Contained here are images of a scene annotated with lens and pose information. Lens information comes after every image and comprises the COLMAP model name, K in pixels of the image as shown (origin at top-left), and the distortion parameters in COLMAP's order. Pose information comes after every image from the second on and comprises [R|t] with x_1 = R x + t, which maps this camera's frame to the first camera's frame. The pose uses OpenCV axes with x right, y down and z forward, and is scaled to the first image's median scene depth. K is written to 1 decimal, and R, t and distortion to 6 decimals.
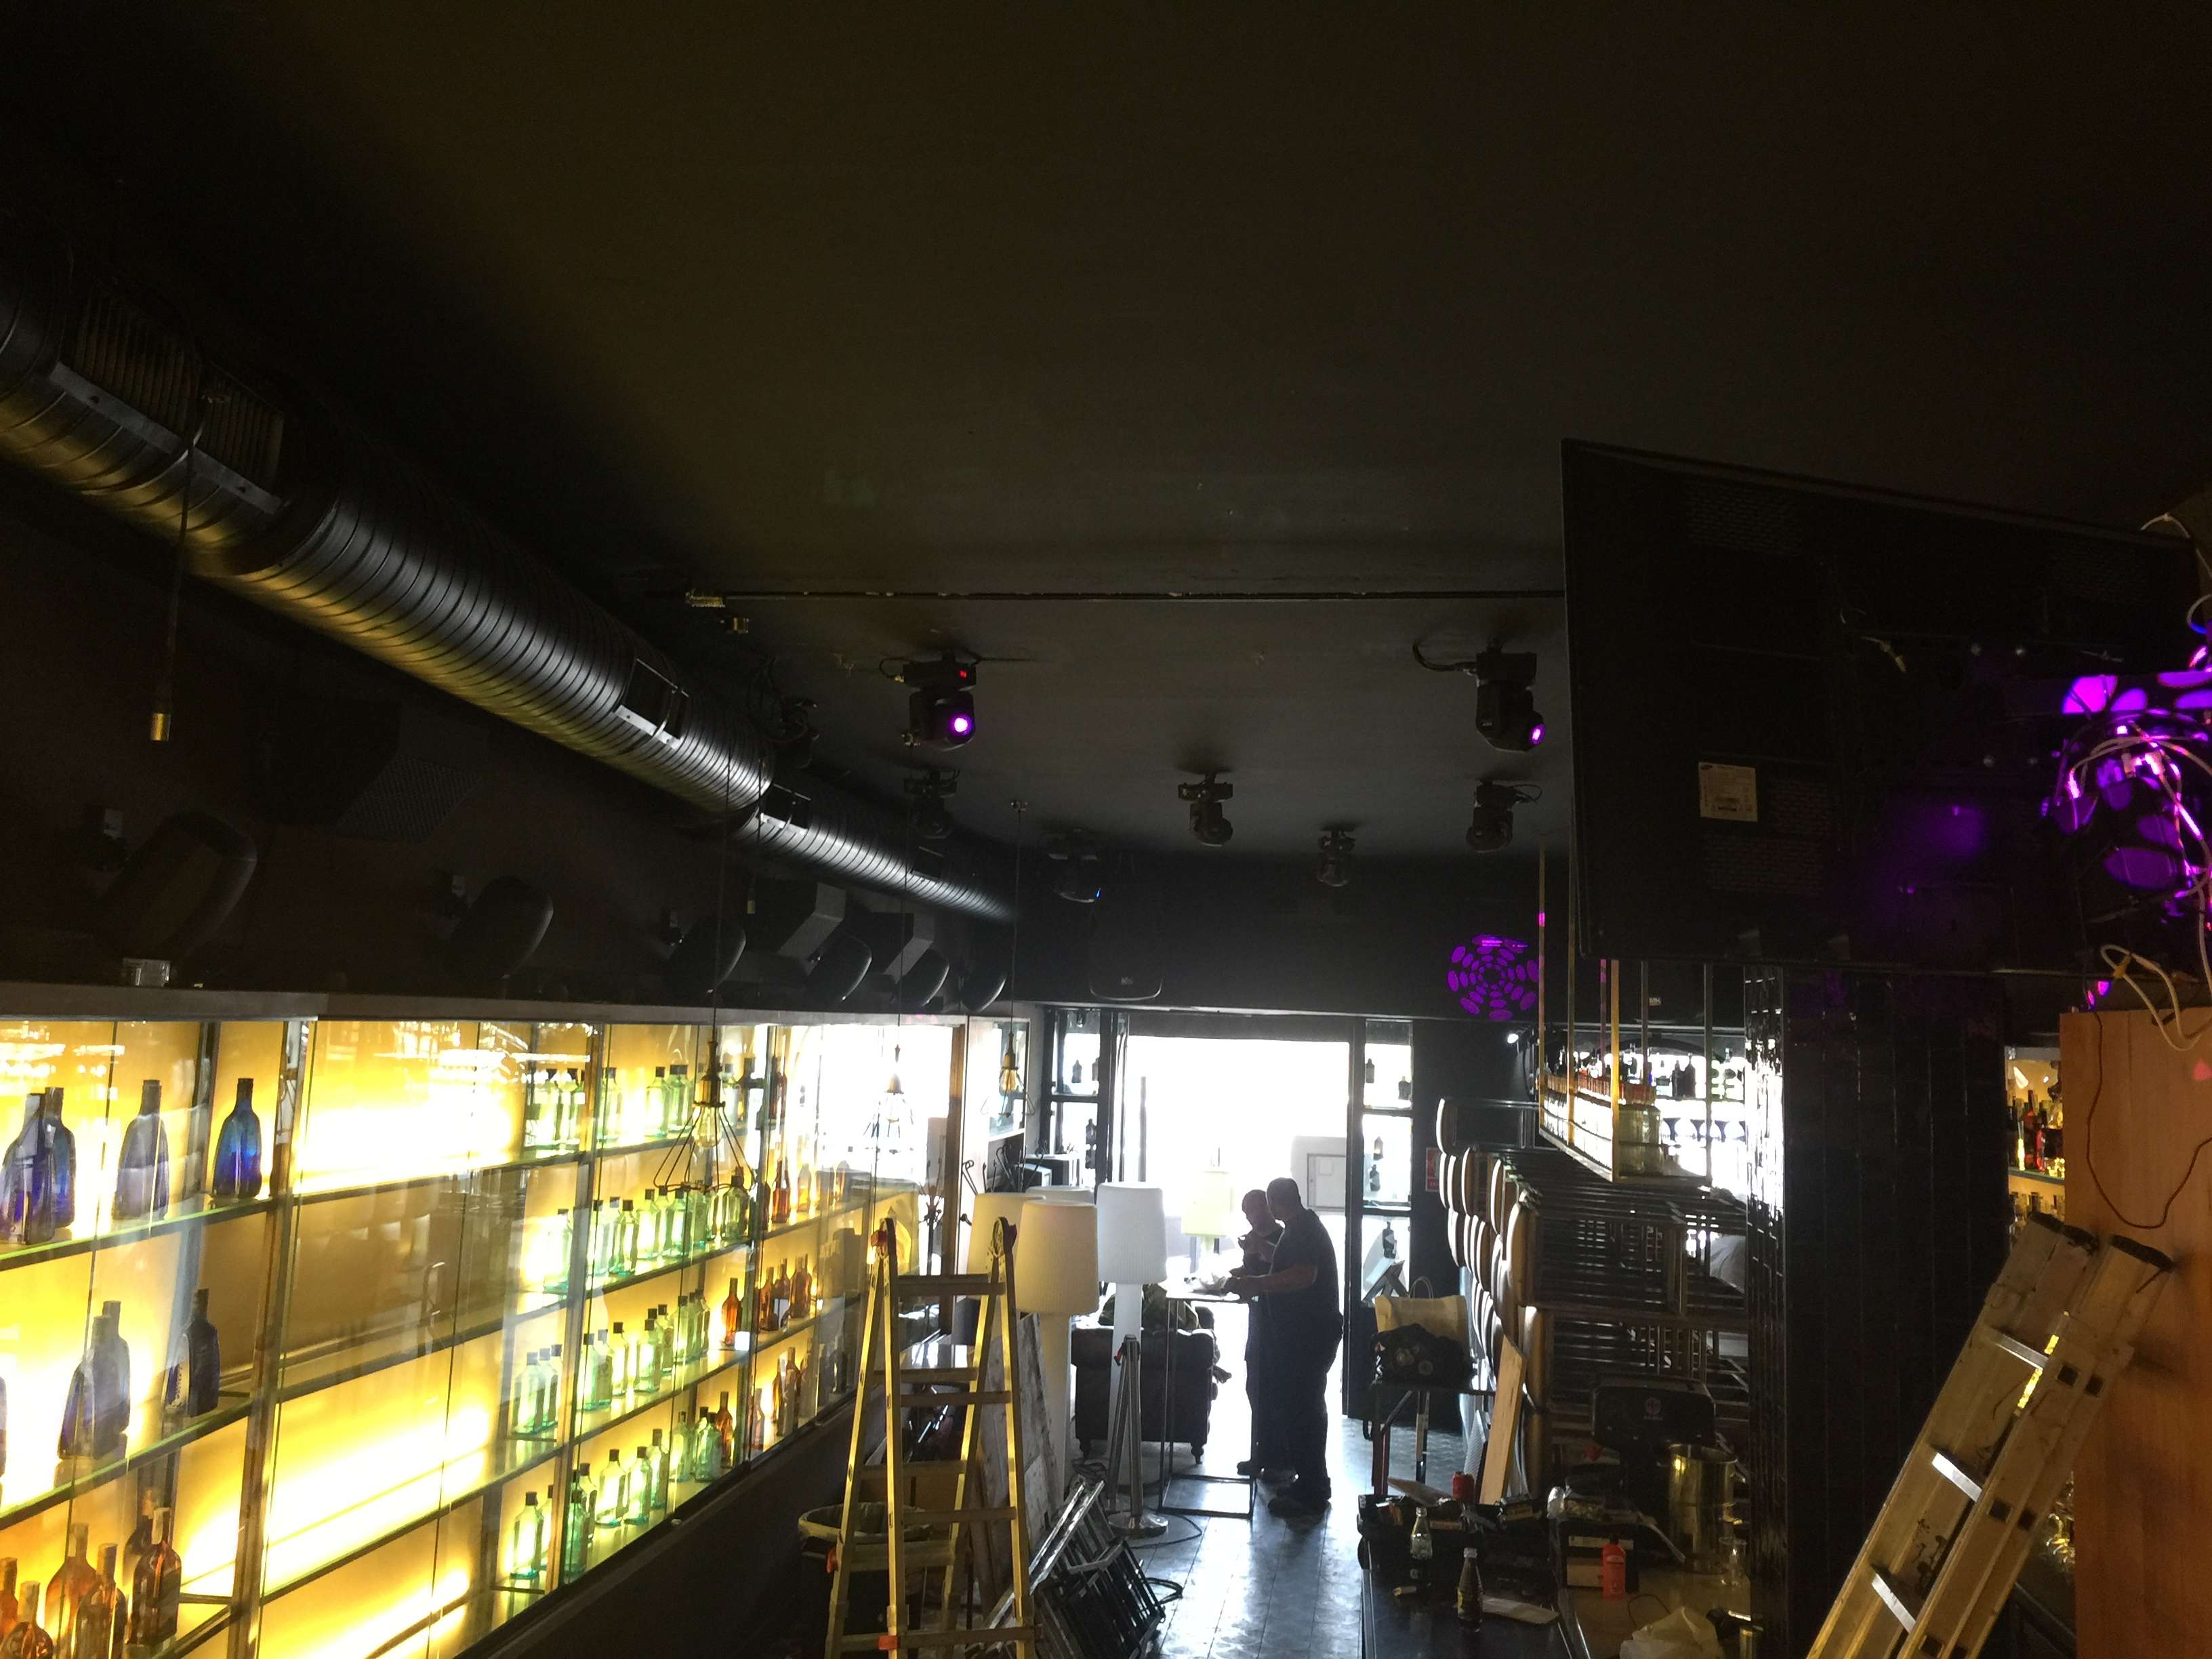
lens RADIAL K [[1894.0, 0, 1097.2], [0, 1894.0, 807.6], [0, 0, 1]] dist [0.098206, -0.141784]
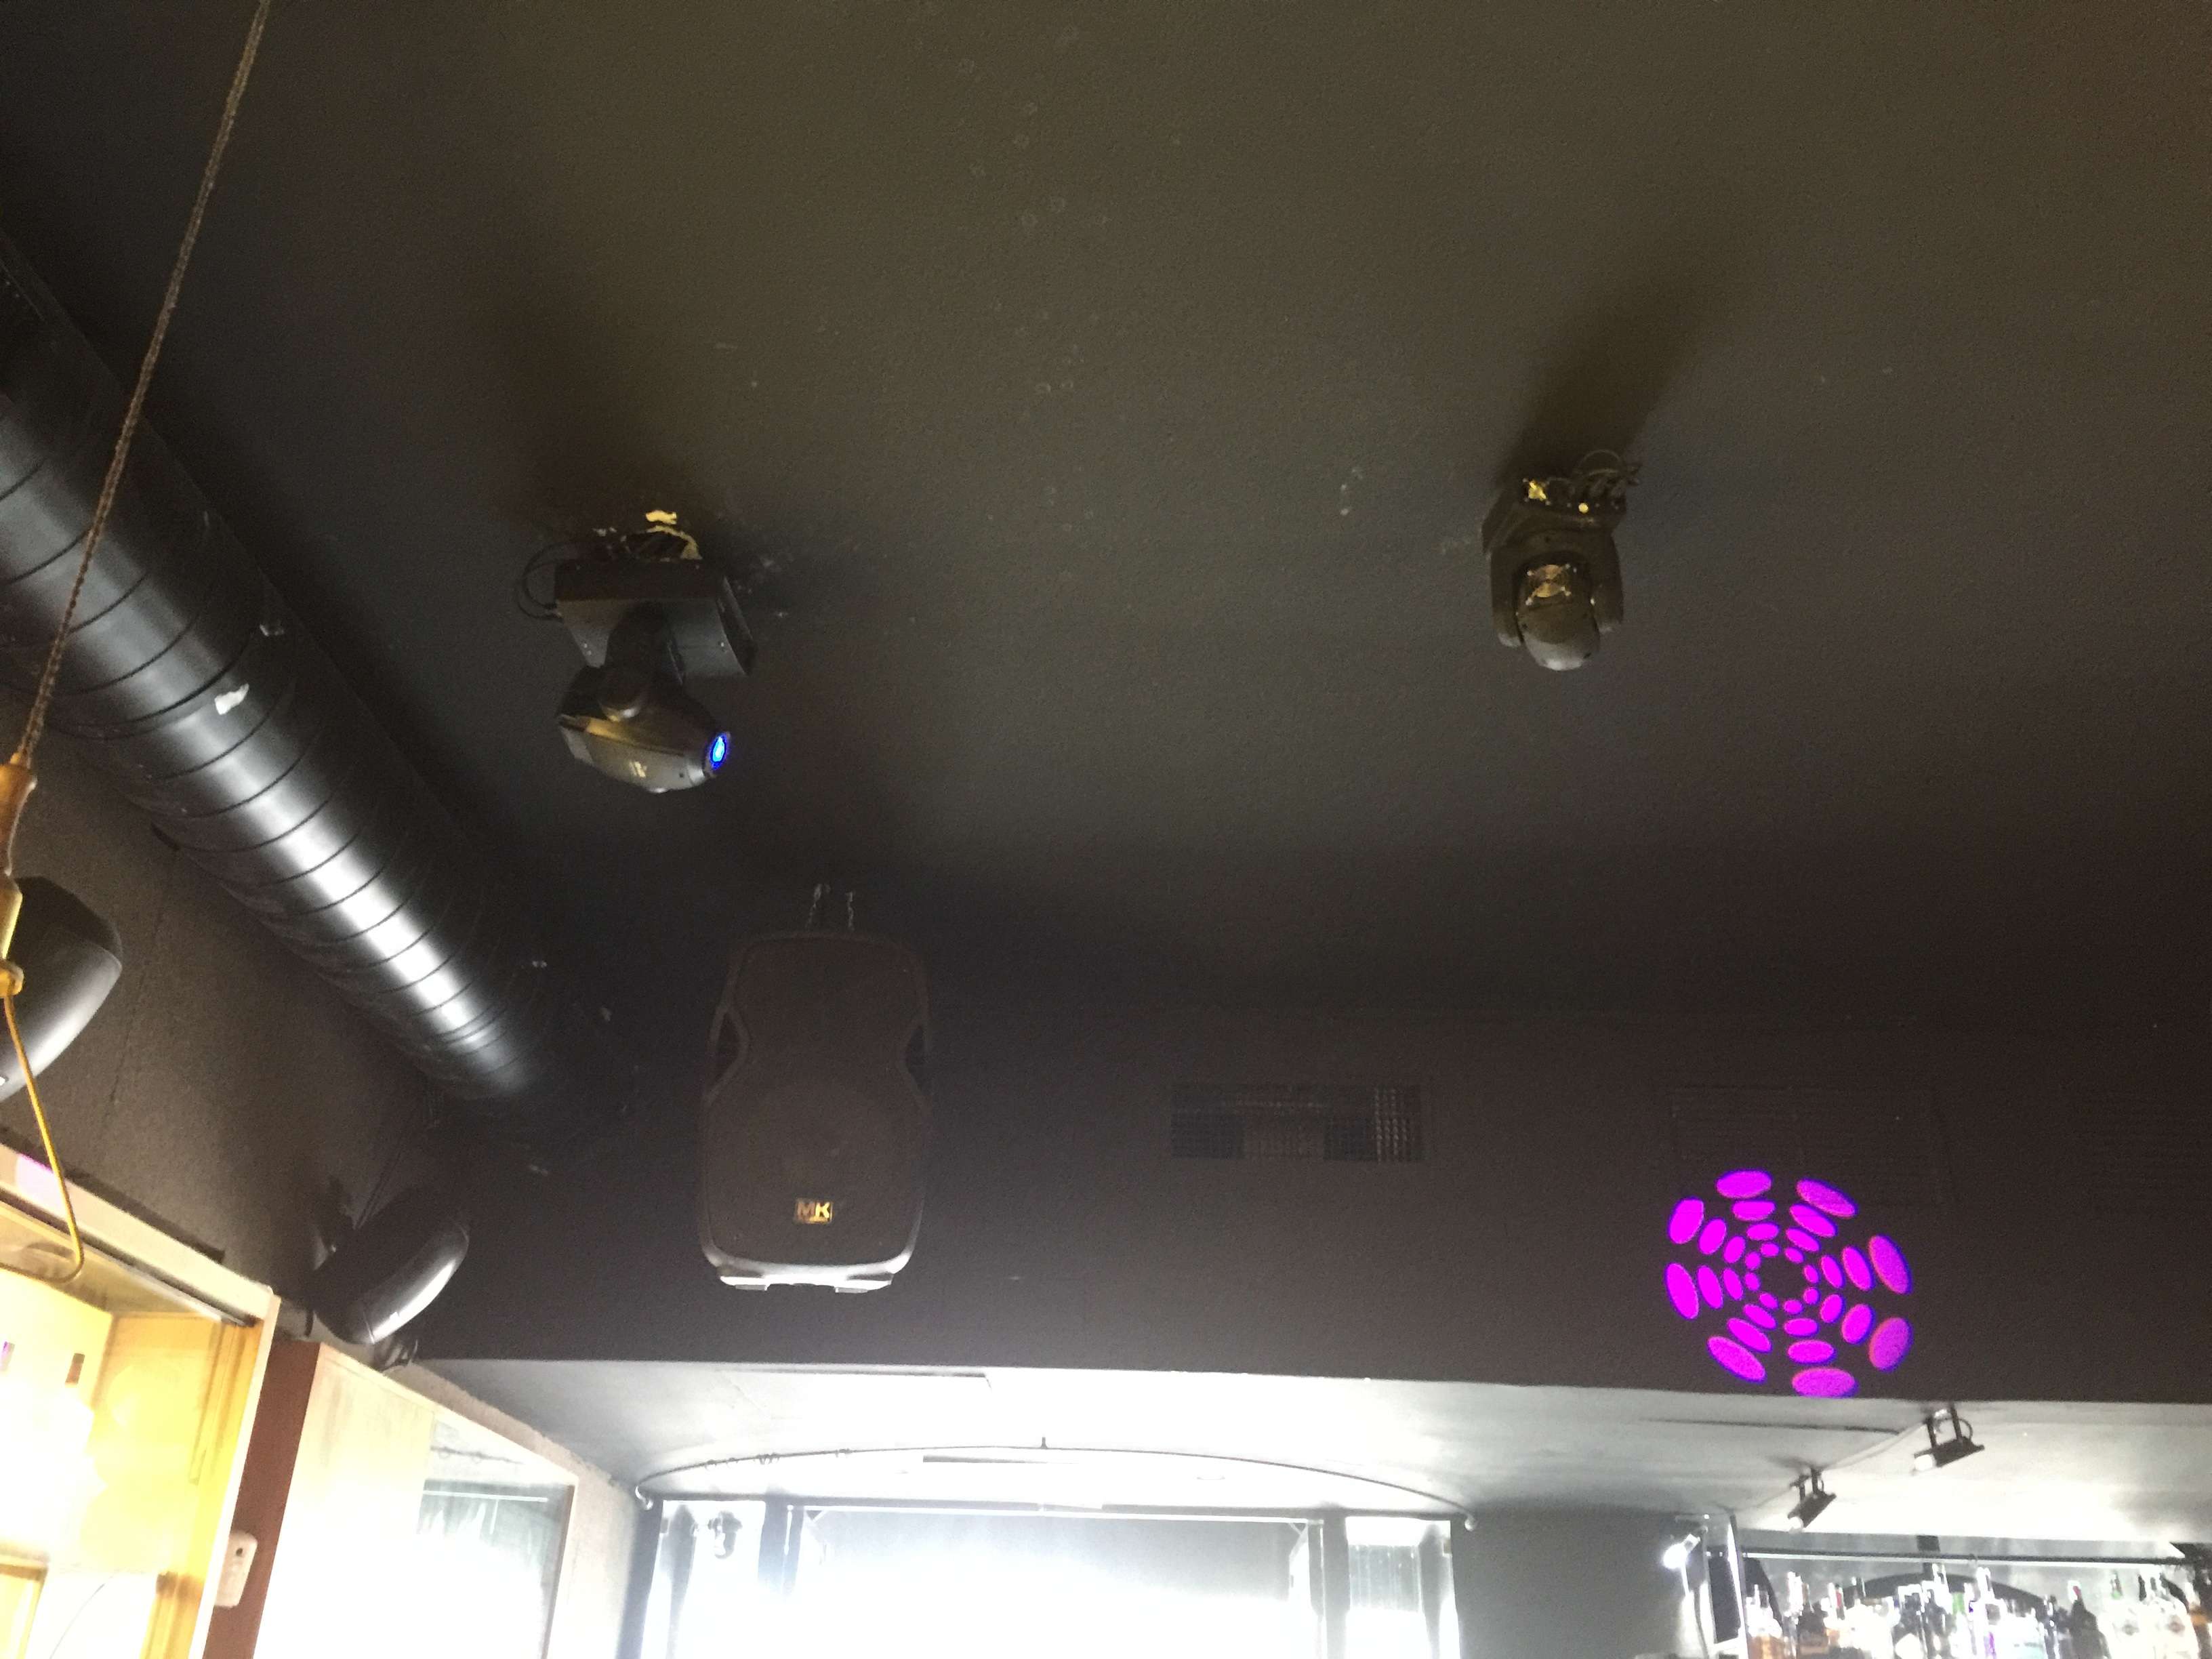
lens RADIAL K [[1885.0, 0, 1106.0], [0, 1885.0, 829.5], [0, 0, 1]] dist [0.087115, -0.109971]
pose [[0.989976, 0.054390, 0.130346, 0.034404], [-0.006141, 0.938583, -0.345000, 0.245436], [-0.141105, 0.340741, 0.929508, 1.136245]]
